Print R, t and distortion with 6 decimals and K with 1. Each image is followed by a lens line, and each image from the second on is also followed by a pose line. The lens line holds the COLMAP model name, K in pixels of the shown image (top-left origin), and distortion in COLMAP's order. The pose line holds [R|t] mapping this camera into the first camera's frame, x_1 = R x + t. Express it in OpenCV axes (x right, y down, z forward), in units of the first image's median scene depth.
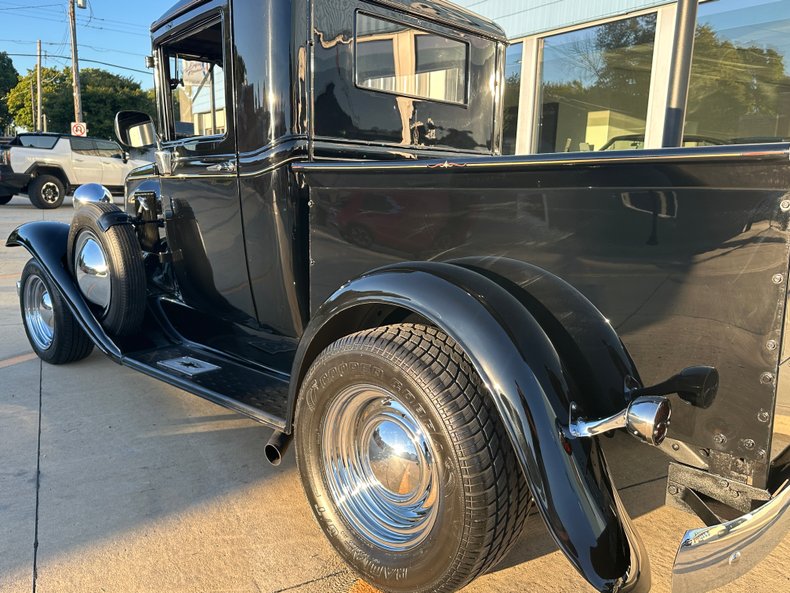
lens RADIAL K [[632.0, 0, 391.2], [0, 632.0, 296.6], [0, 0, 1]] dist [0.072269, -0.115159]
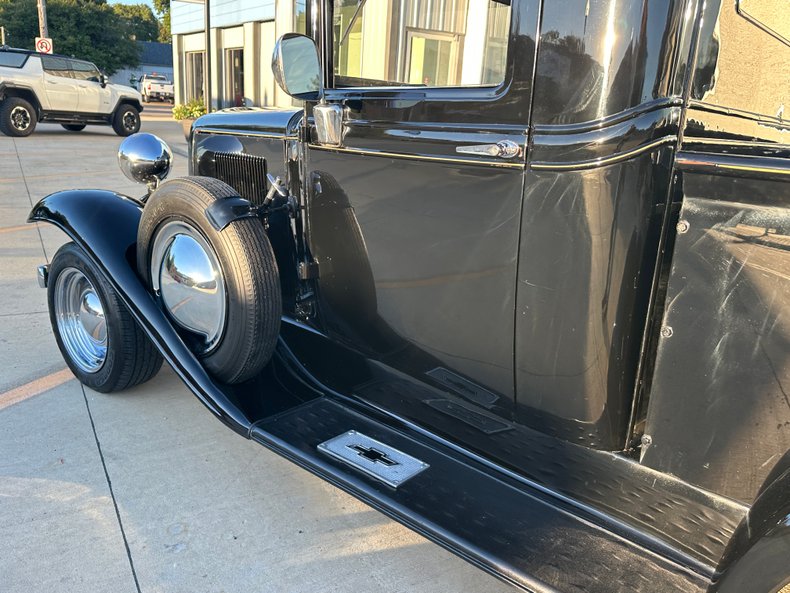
lens RADIAL K [[635.0, 0, 394.6], [0, 635.0, 296.5], [0, 0, 1]] dist [0.056780, -0.081119]
pose [[0.998177, 0.029137, 0.052855, -0.325084], [-0.034045, 0.994945, 0.094470, -0.107375], [-0.049835, -0.096097, 0.994124, 0.375626]]
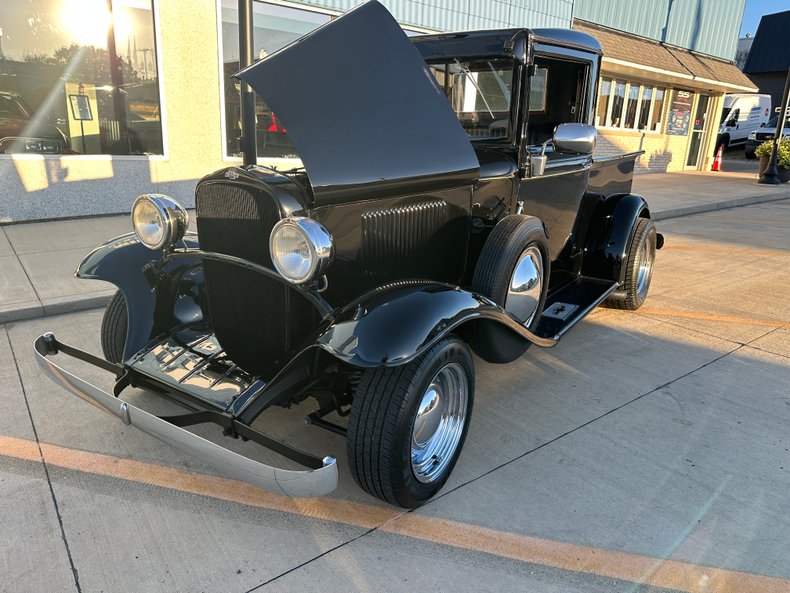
lens RADIAL K [[554.9, 0, 396.7], [0, 554.9, 292.2], [0, 0, 1]] dist [0.051610, -0.073266]
pose [[-0.166048, -0.294833, 0.941011, -1.361334], [0.161707, 0.933200, 0.320920, -0.369900], [-0.972769, 0.205456, -0.107279, 1.434373]]
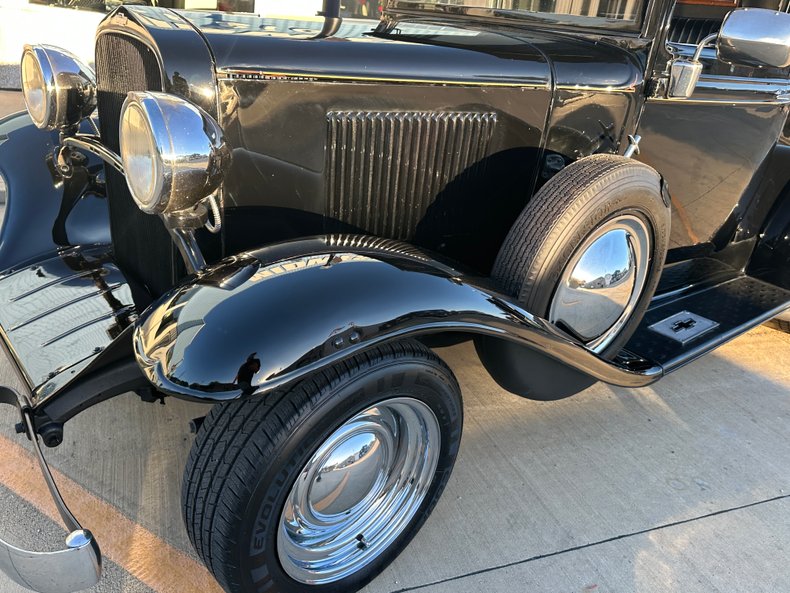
lens RADIAL K [[636.2, 0, 394.3], [0, 636.2, 298.6], [0, 0, 1]] dist [0.046960, -0.108052]
pose [[0.108064, -0.395710, 0.911995, -1.115292], [0.071615, 0.918083, 0.389866, -0.288544], [-0.991561, 0.023182, 0.127550, 1.247940]]
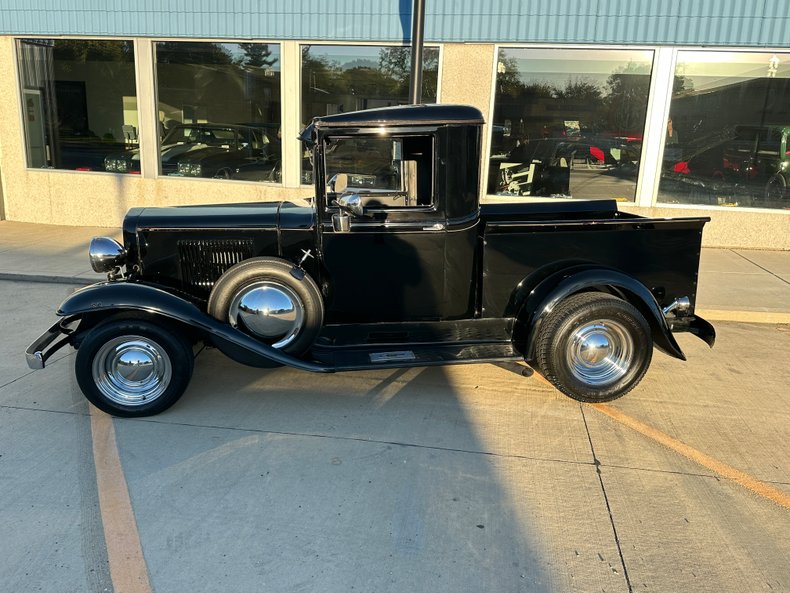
lens RADIAL K [[628.4, 0, 390.9], [0, 628.4, 287.0], [0, 0, 1]] dist [0.088754, -0.137727]
pose [[0.622984, -0.181513, 0.760883, -1.390917], [0.140840, 0.982837, 0.119147, -0.226323], [-0.769451, 0.032936, 0.637856, 0.041164]]
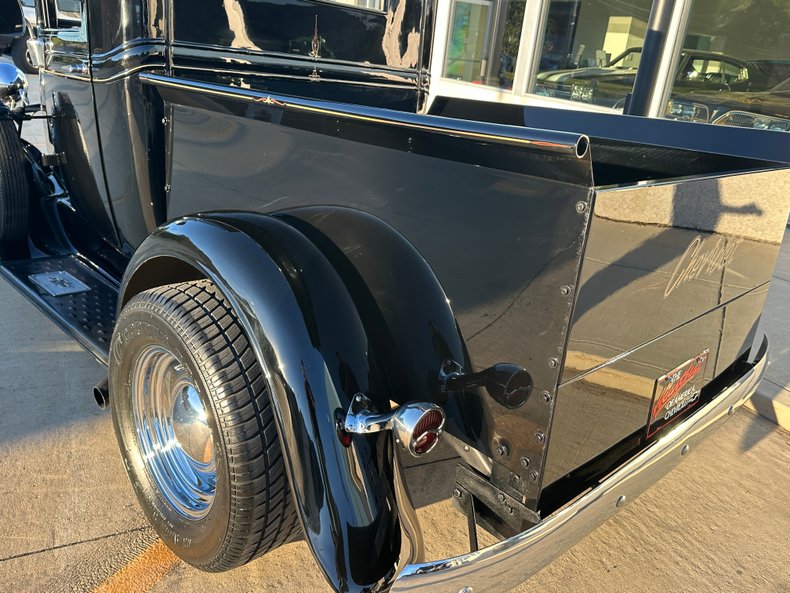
lens RADIAL K [[633.2, 0, 400.7], [0, 633.2, 303.6], [0, 0, 1]] dist [0.049624, -0.088541]
pose [[0.996423, 0.083960, 0.009551, 0.171680], [-0.084351, 0.981532, 0.171696, -0.063561], [0.005041, -0.171888, 0.985104, 0.071006]]
